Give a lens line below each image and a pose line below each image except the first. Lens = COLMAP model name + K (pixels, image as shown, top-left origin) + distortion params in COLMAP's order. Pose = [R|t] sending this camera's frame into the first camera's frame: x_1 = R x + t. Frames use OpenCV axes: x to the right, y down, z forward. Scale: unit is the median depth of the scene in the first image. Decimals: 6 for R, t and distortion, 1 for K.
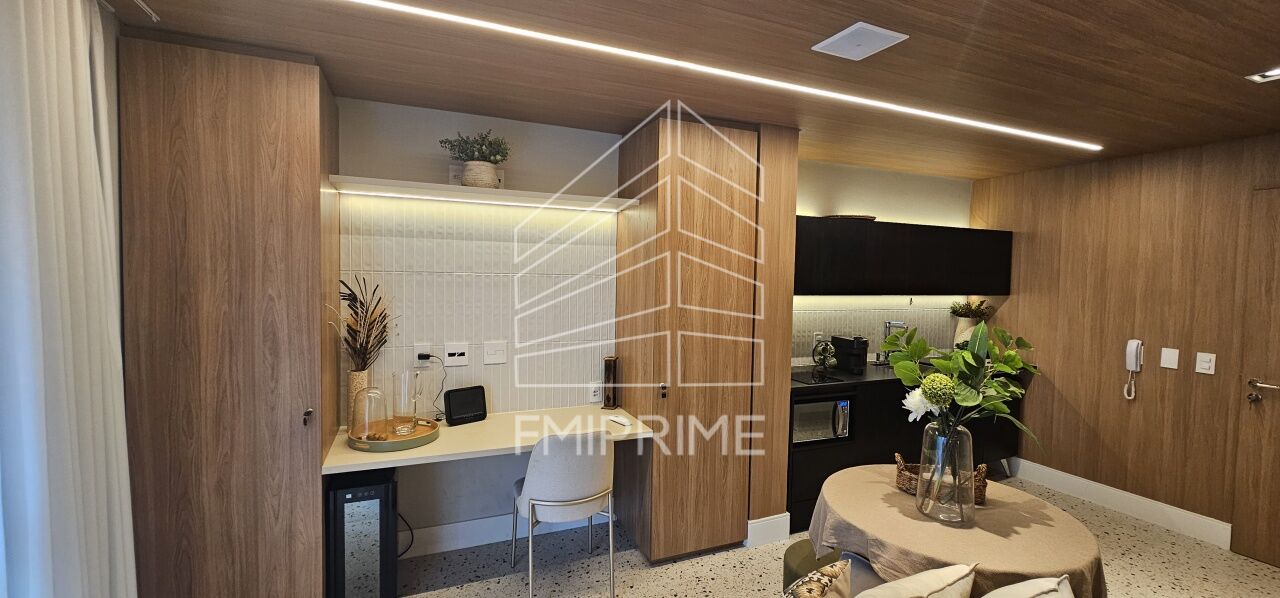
lens RADIAL K [[521.7, 0, 642.9], [0, 521.7, 294.3], [0, 0, 1]] dist [0.000764, -0.000097]
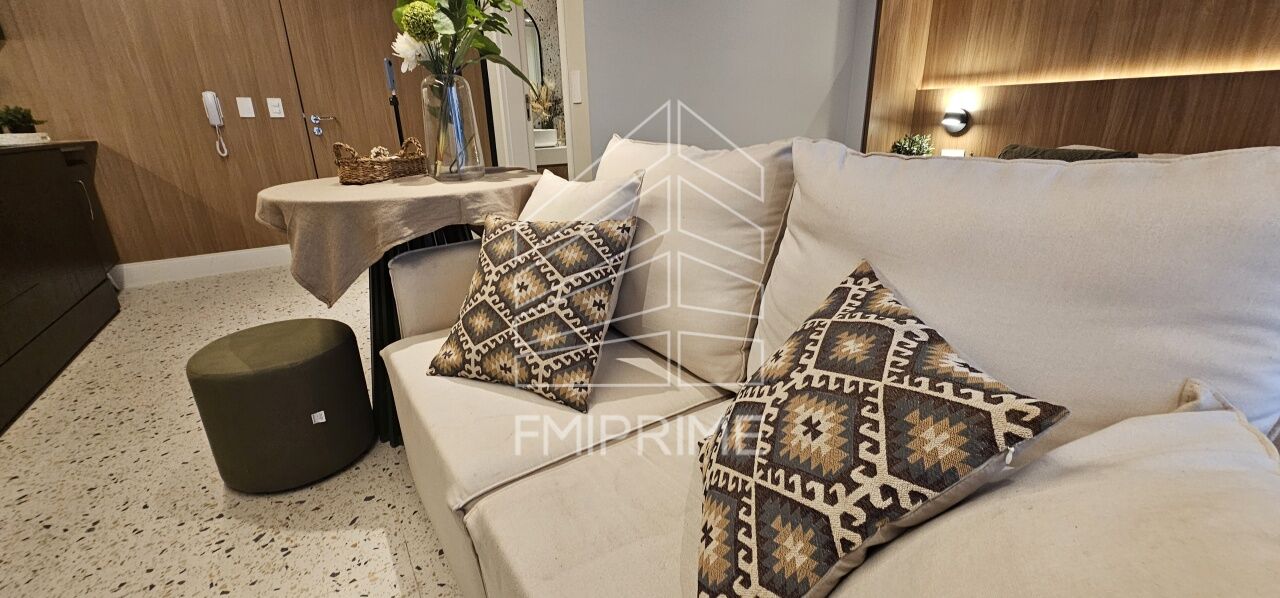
lens RADIAL K [[521.7, 0, 641.4], [0, 521.7, 293.2], [0, 0, 1]] dist [0.000764, -0.000097]
pose [[-0.160787, -0.328889, 0.930580, -0.222214], [0.059478, 0.937905, 0.341754, 0.171650], [-0.985195, 0.110299, -0.131242, 0.425123]]
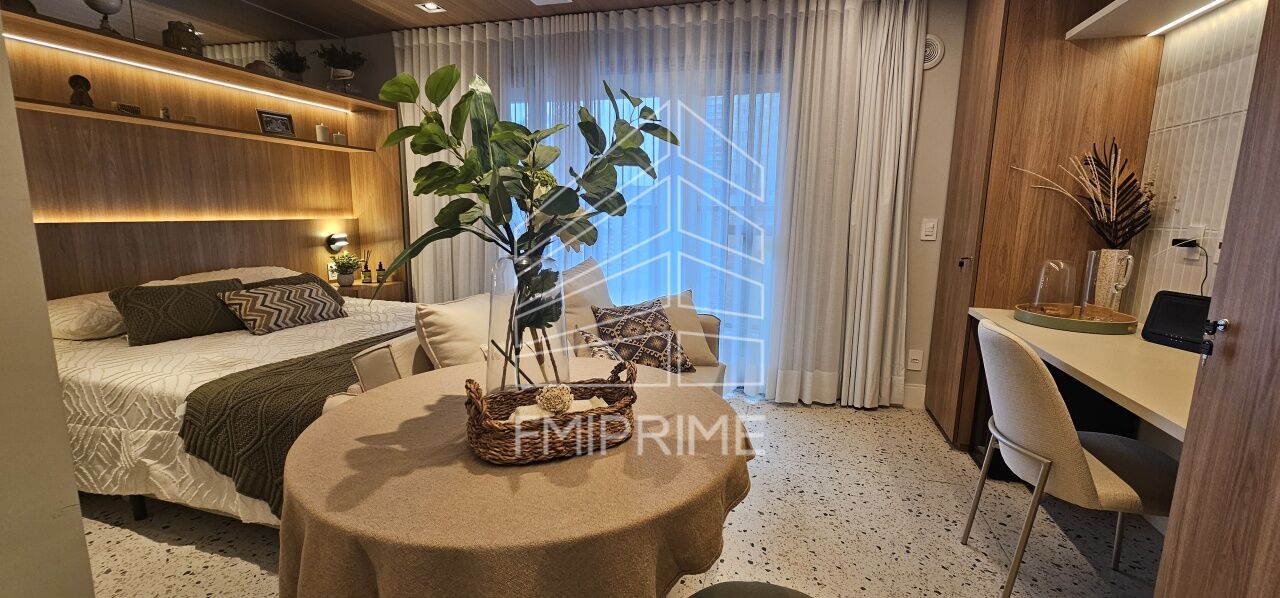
lens RADIAL K [[521.7, 0, 642.6], [0, 521.7, 295.3], [0, 0, 1]] dist [0.000764, -0.000097]
pose [[-0.639278, 0.094417, -0.763158, 0.523152], [-0.059124, 0.983461, 0.171199, 0.100483], [0.766700, 0.154565, -0.623122, 0.806185]]
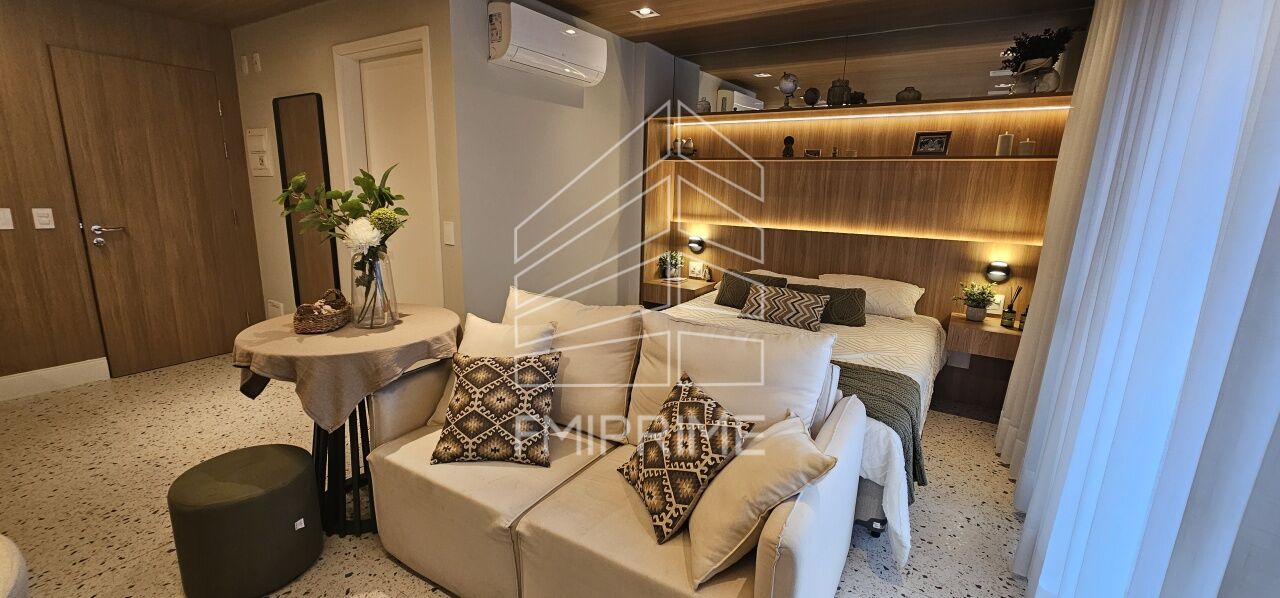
lens RADIAL K [[521.7, 0, 642.0], [0, 521.7, 293.8], [0, 0, 1]] dist [0.000764, -0.000097]
pose [[-0.564833, -0.200227, 0.800545, -0.418751], [-0.003709, 0.970723, 0.240175, 0.026662], [-0.825197, 0.132690, -0.549039, 0.628562]]
